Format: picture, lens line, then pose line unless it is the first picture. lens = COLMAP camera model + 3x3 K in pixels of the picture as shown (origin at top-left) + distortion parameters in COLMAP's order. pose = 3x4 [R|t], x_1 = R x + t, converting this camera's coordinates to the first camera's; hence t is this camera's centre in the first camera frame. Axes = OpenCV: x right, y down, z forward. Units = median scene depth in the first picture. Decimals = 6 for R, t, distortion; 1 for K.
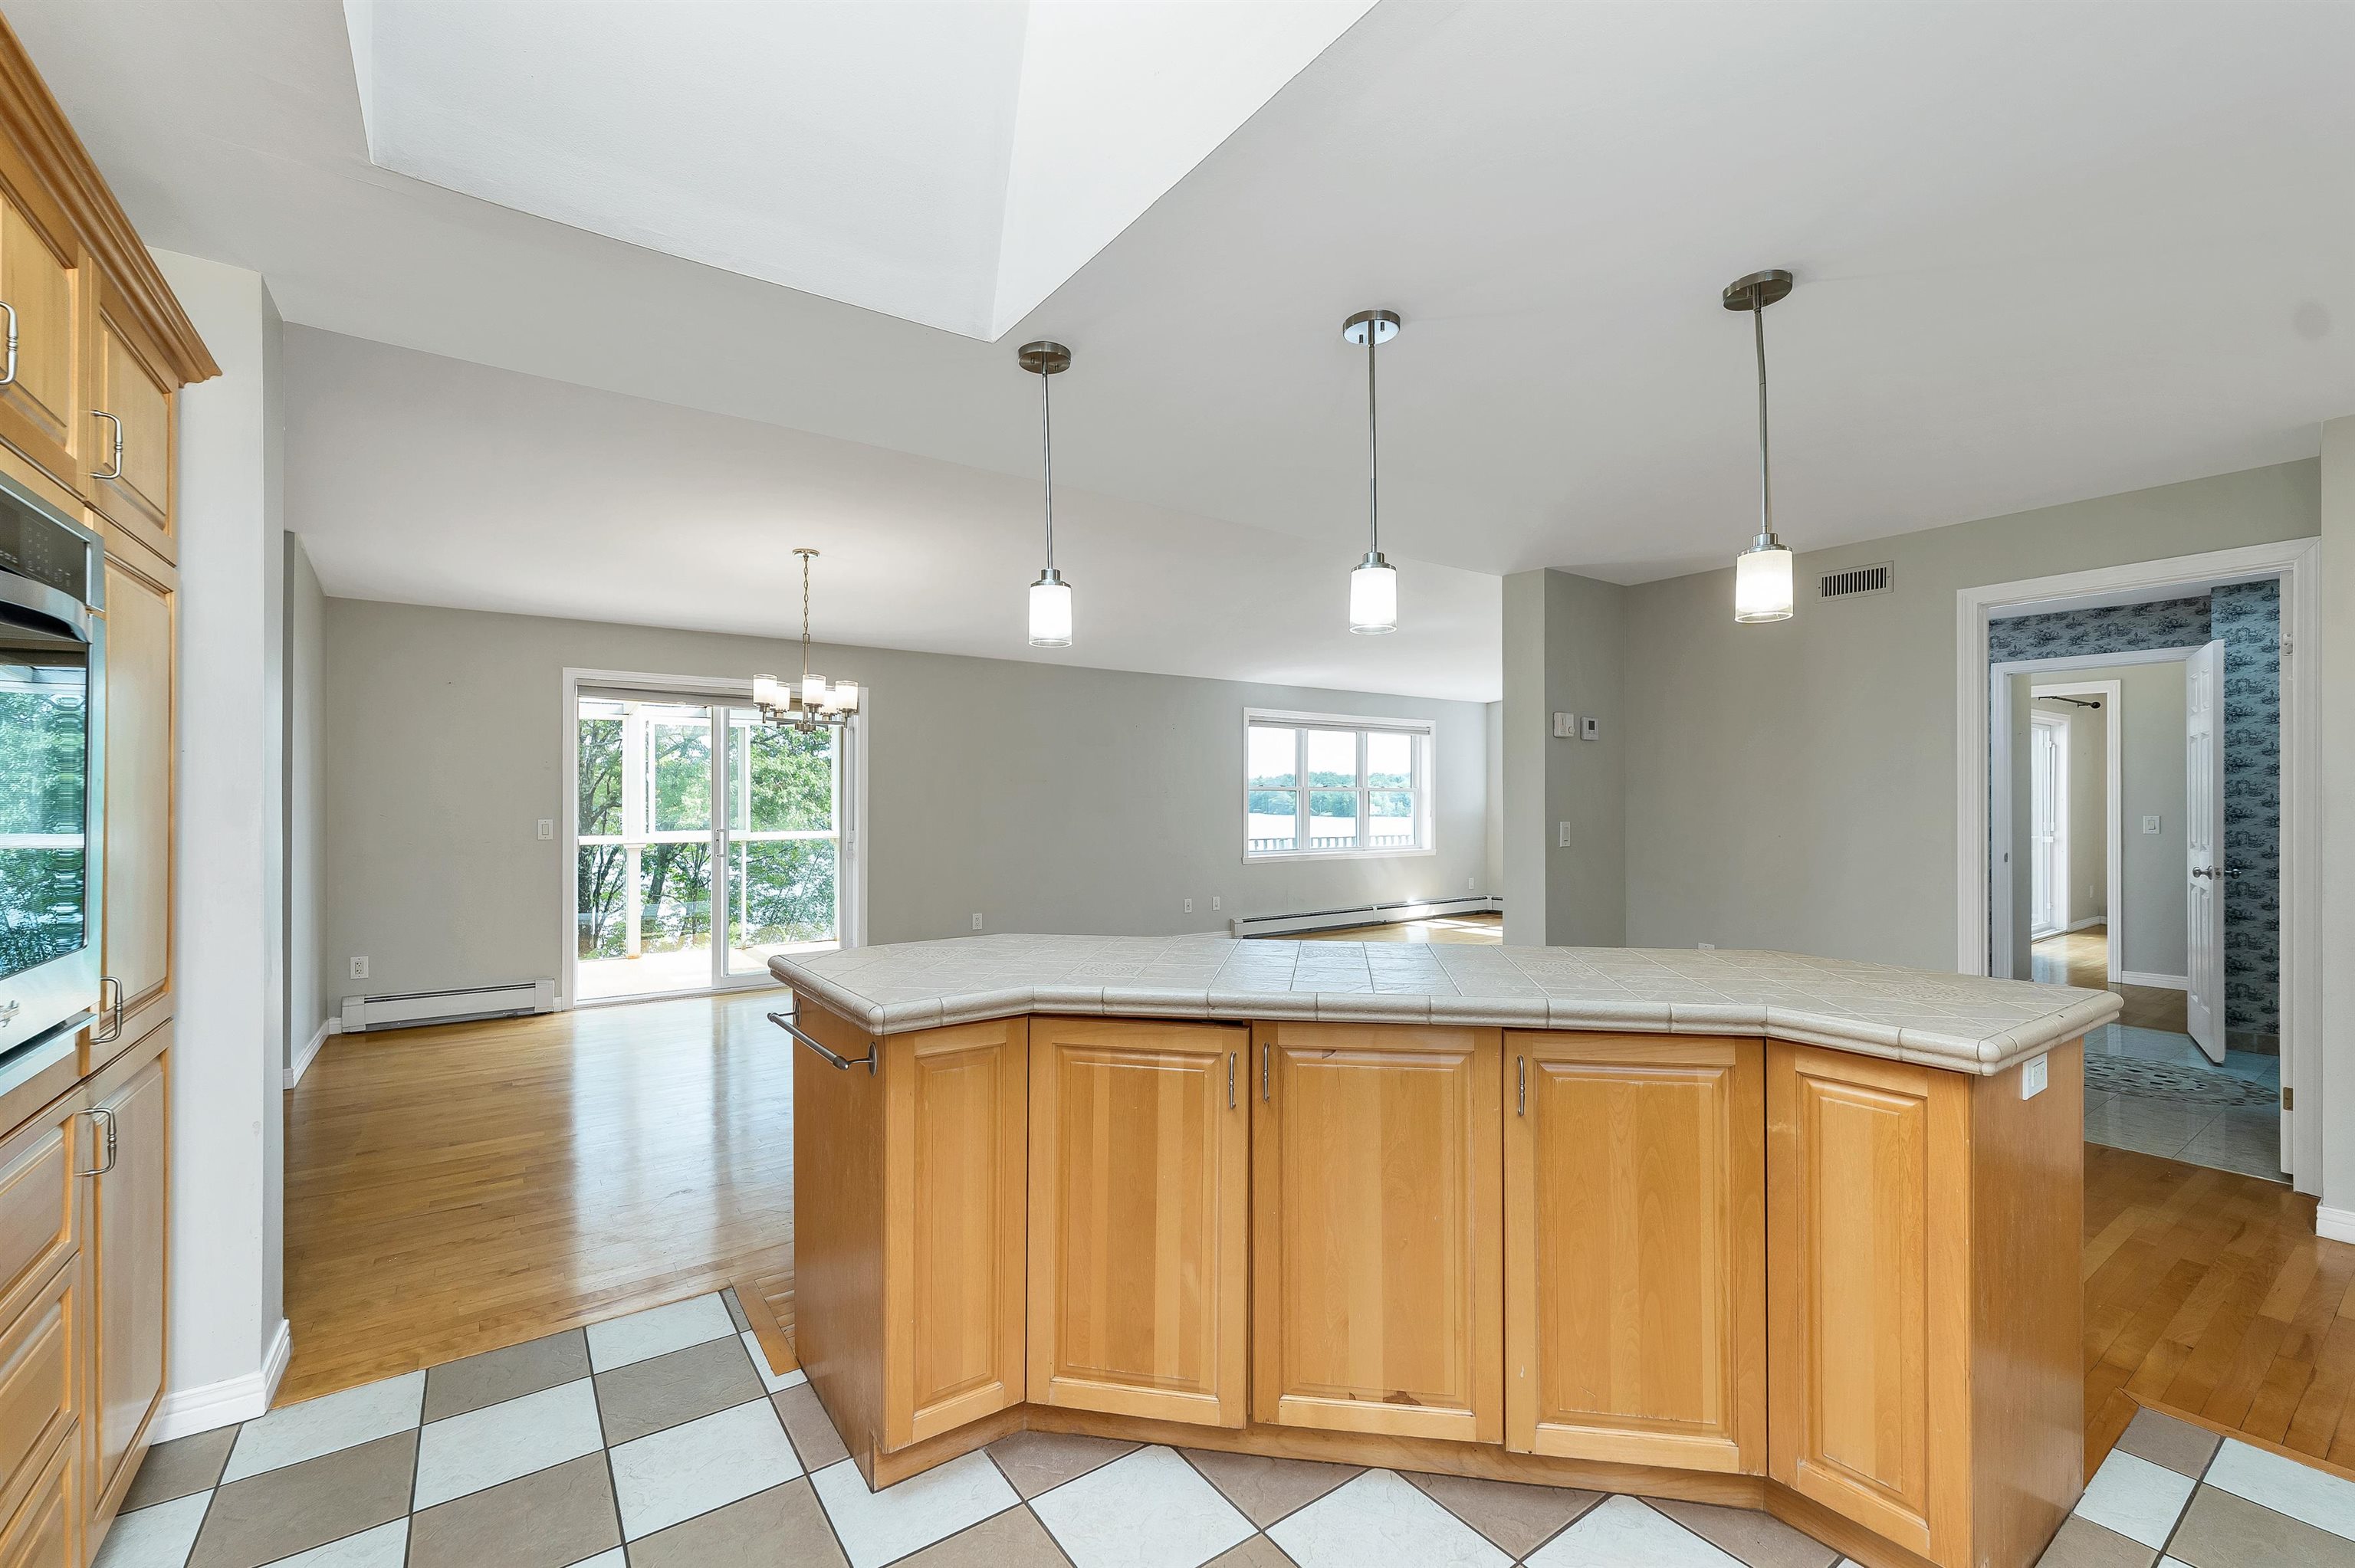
lens RADIAL K [[994.7, 0, 1161.1], [0, 994.7, 793.5], [0, 0, 1]] dist [0.002746, 0.000753]
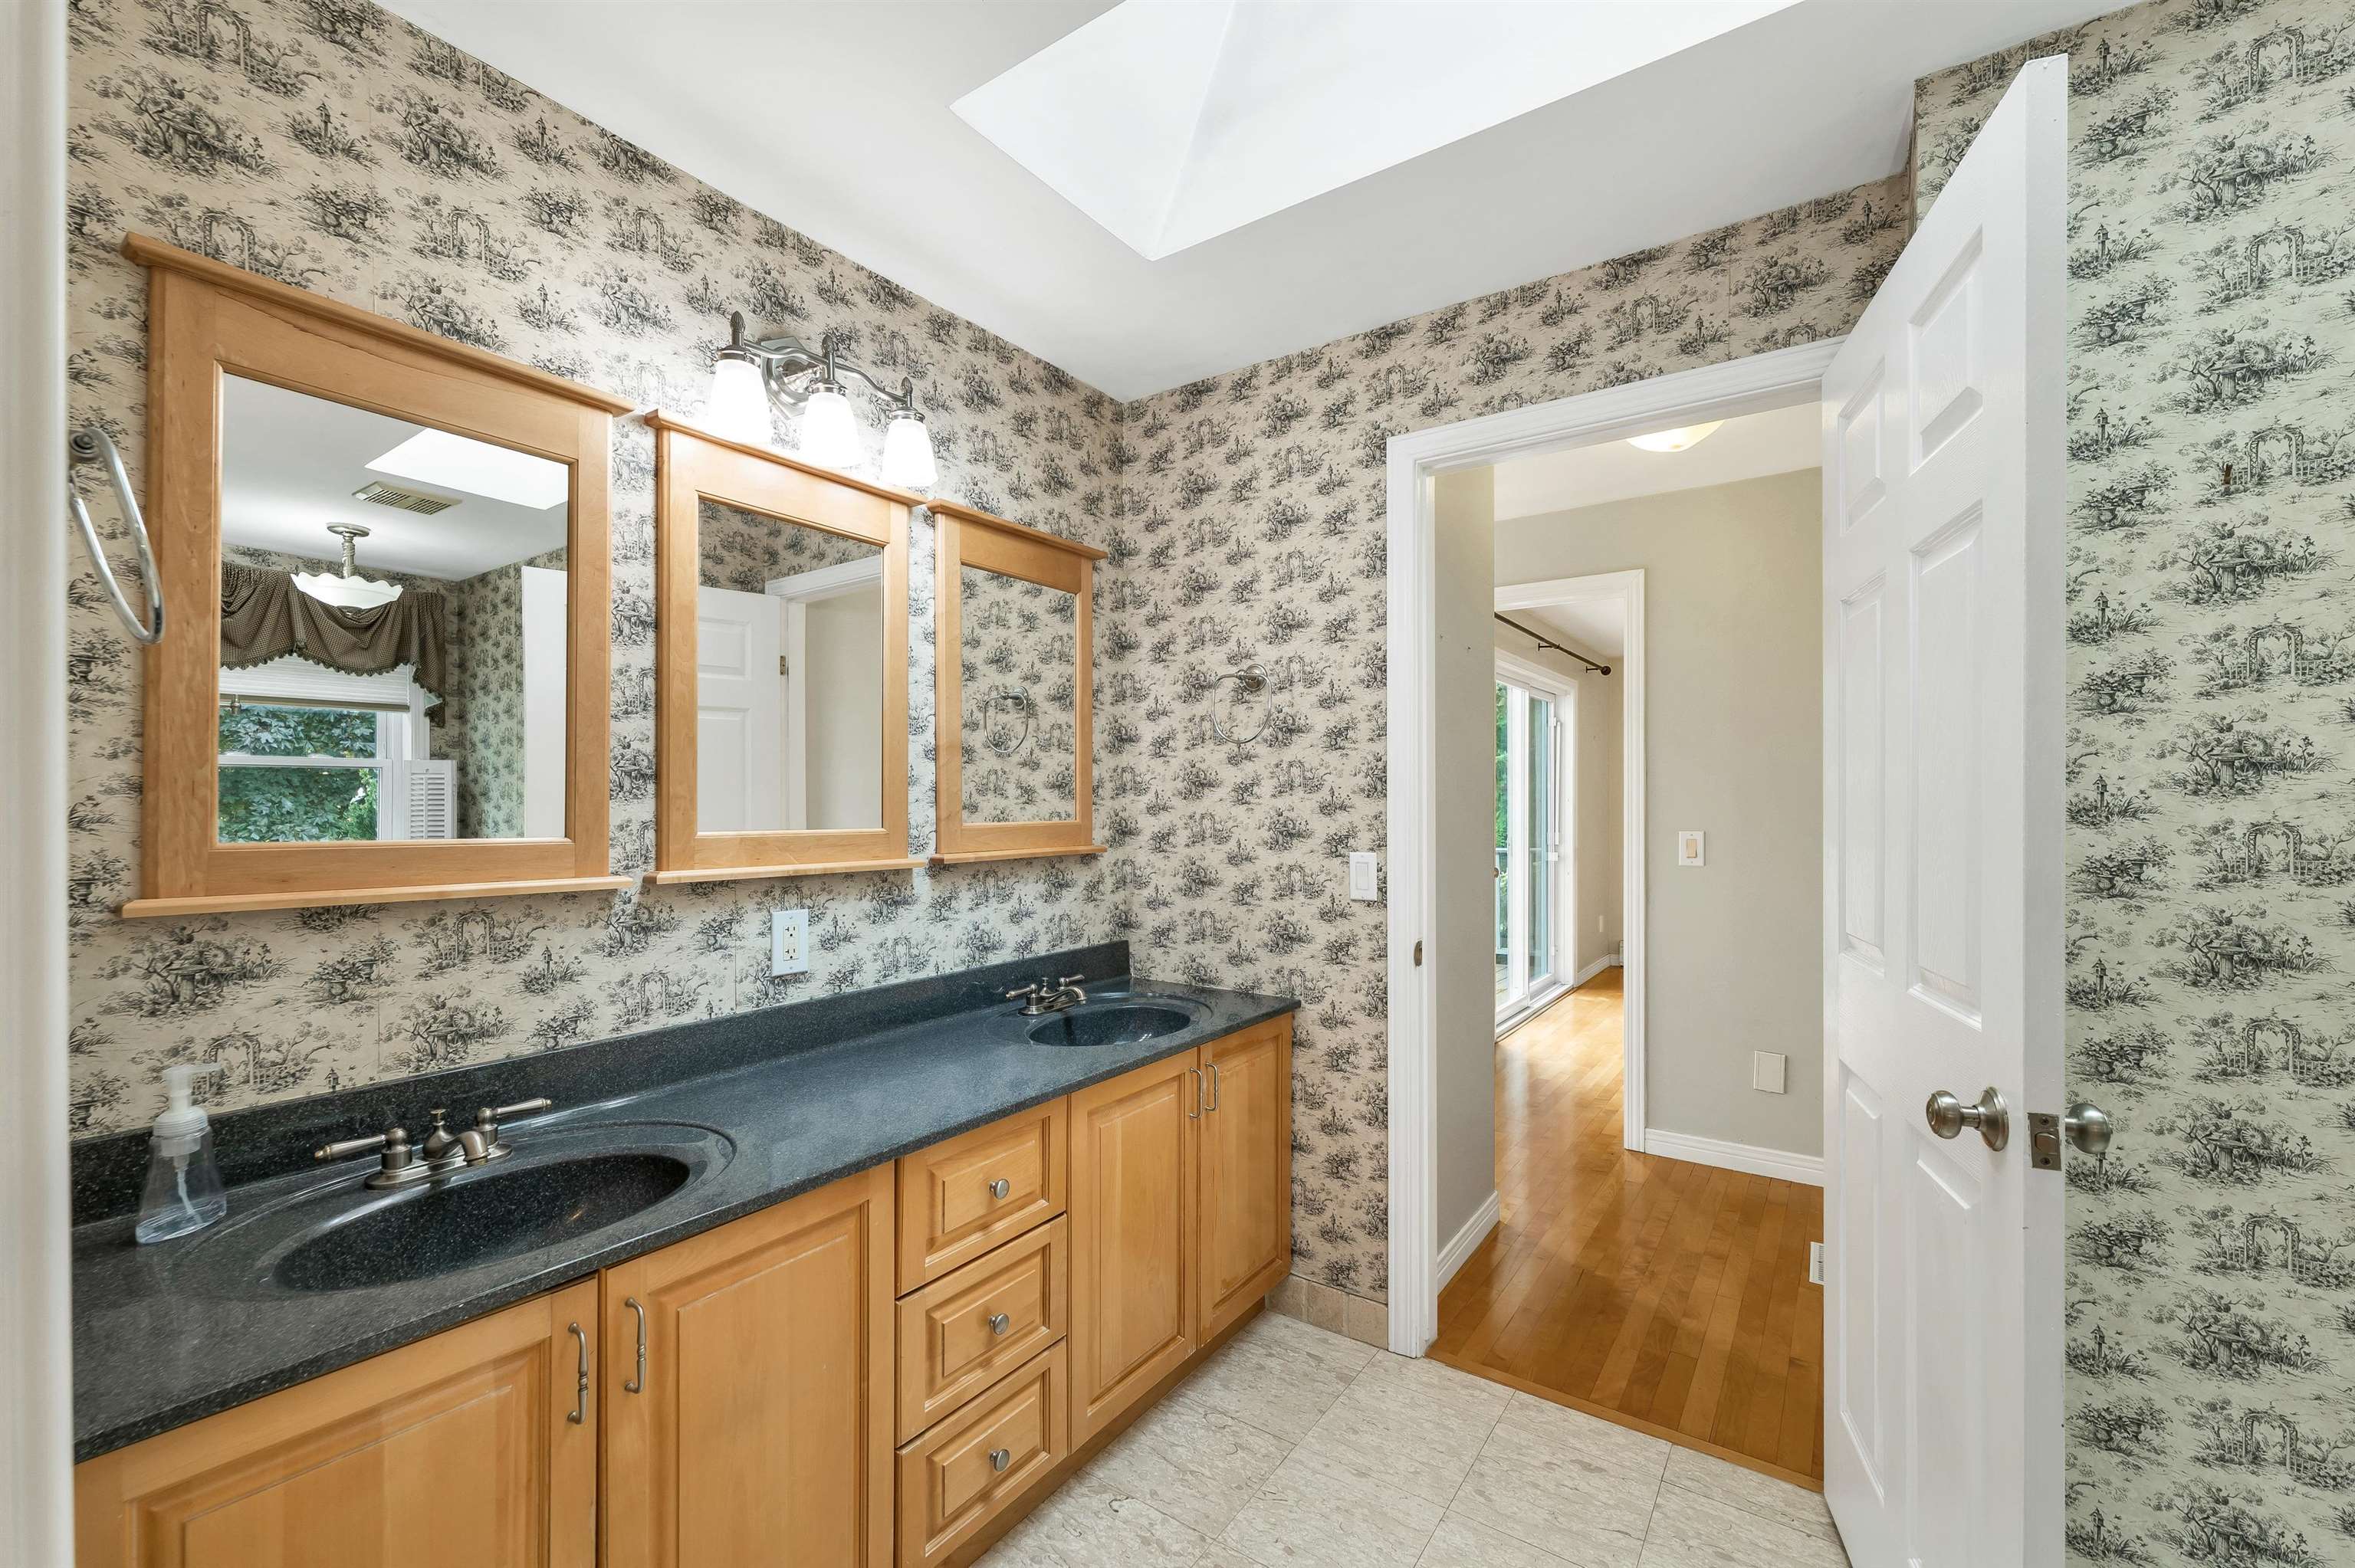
lens RADIAL K [[994.7, 0, 1190.3], [0, 994.7, 789.0], [0, 0, 1]] dist [0.002746, 0.000753]
pose [[0.937181, 0.001968, 0.348837, 0.676209], [-0.001381, 0.999997, -0.001931, 0.002678], [-0.348840, 0.001328, 0.937181, 0.721864]]
